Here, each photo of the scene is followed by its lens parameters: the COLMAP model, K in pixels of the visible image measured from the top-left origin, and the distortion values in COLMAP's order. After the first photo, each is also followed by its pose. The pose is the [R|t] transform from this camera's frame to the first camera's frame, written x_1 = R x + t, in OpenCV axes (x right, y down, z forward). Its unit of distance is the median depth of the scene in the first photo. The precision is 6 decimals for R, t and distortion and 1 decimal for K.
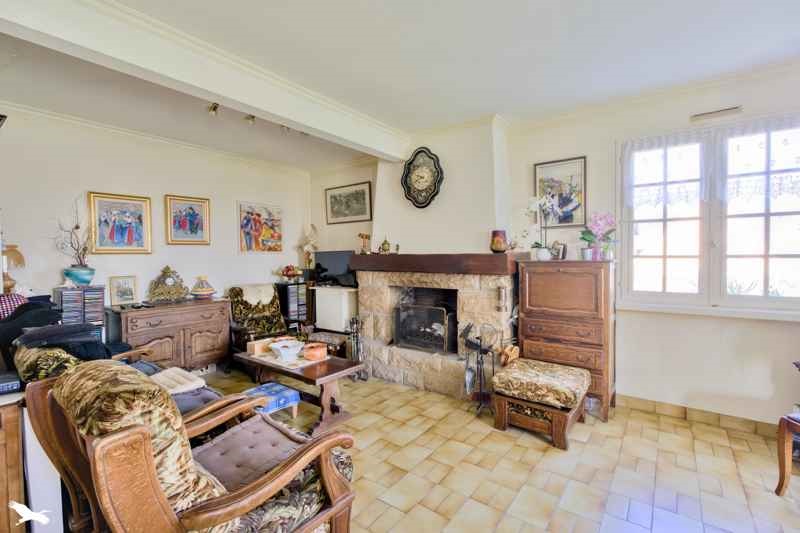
lens RADIAL K [[360.1, 0, 397.1], [0, 360.1, 264.3], [0, 0, 1]] dist [-0.001837, -0.000016]
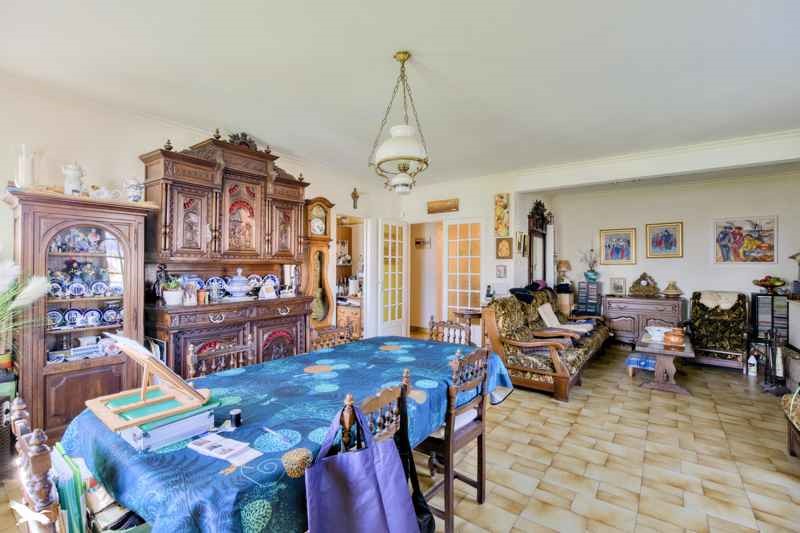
lens RADIAL K [[360.1, 0, 397.6], [0, 360.1, 265.1], [0, 0, 1]] dist [-0.001837, -0.000016]
pose [[0.011093, 0.008401, -0.999903, 0.766167], [-0.022528, 0.999713, 0.008150, -0.013717], [0.999685, 0.022435, 0.011279, -0.035444]]
